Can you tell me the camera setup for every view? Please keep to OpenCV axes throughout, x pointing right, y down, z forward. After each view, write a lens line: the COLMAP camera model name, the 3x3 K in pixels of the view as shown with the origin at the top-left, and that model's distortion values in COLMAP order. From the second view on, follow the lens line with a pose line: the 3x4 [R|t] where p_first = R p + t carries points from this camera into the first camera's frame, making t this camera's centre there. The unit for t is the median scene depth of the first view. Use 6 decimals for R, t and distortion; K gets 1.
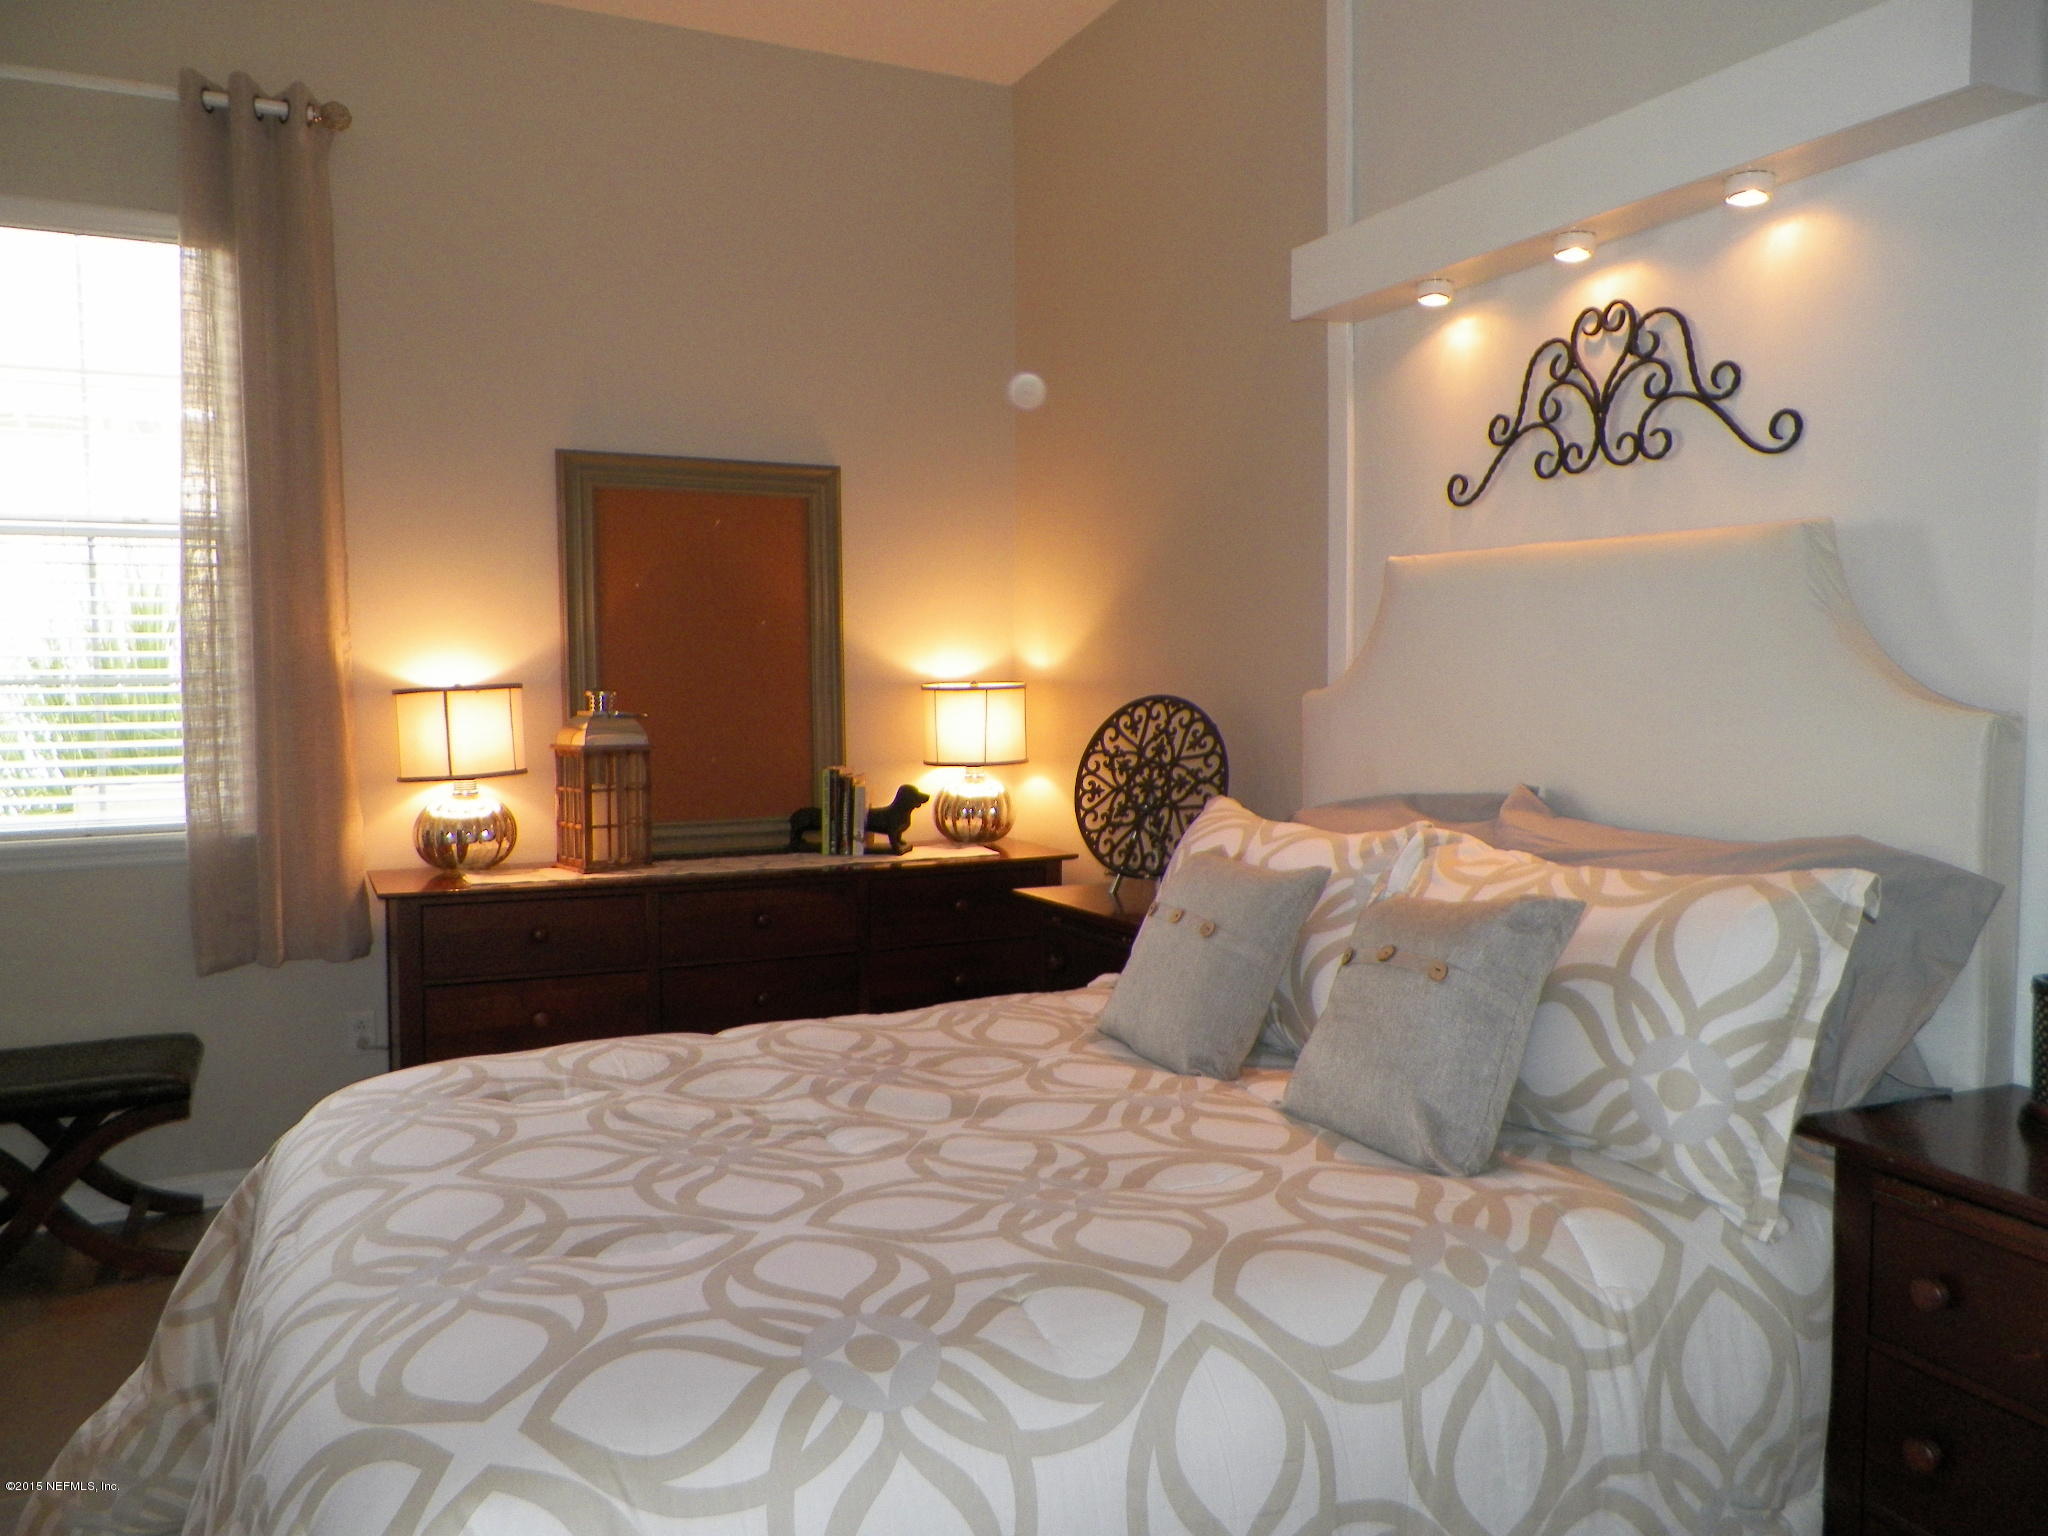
lens RADIAL K [[1534.2, 0, 1027.3], [0, 1534.2, 746.9], [0, 0, 1]] dist [0.013582, -0.003141]
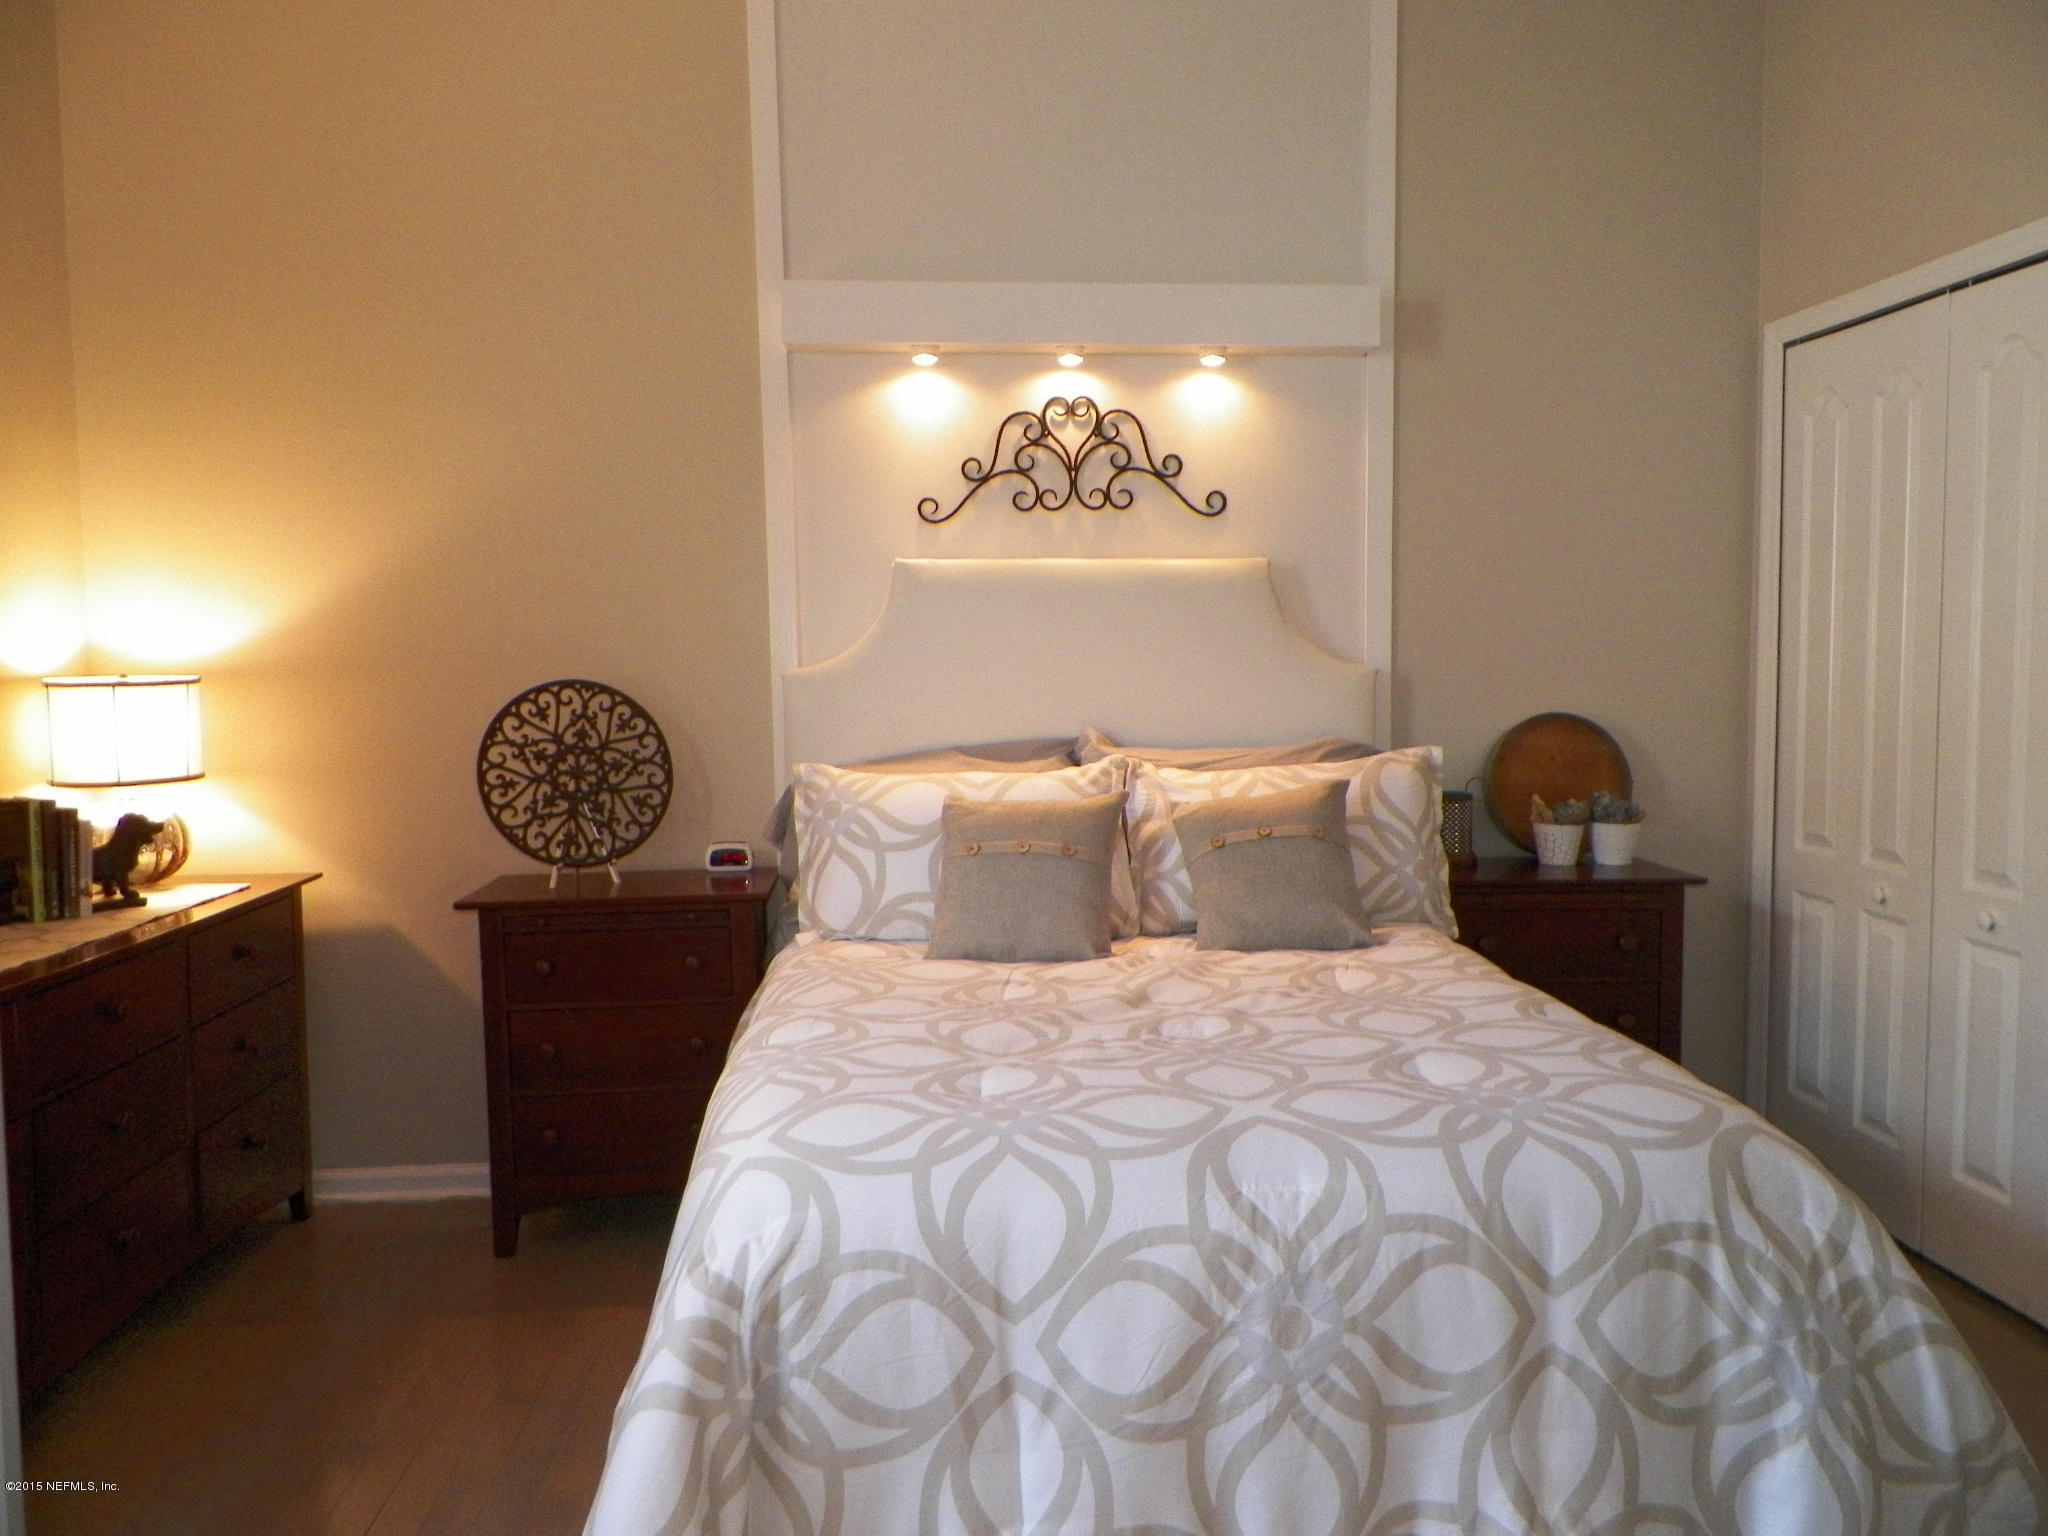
lens RADIAL K [[1534.2, 0, 1027.3], [0, 1534.2, 746.9], [0, 0, 1]] dist [0.013582, -0.003141]
pose [[0.370947, -0.060216, 0.926700, -0.730251], [0.057585, 0.997467, 0.041763, -0.015476], [-0.926867, 0.037872, 0.373475, 0.371824]]
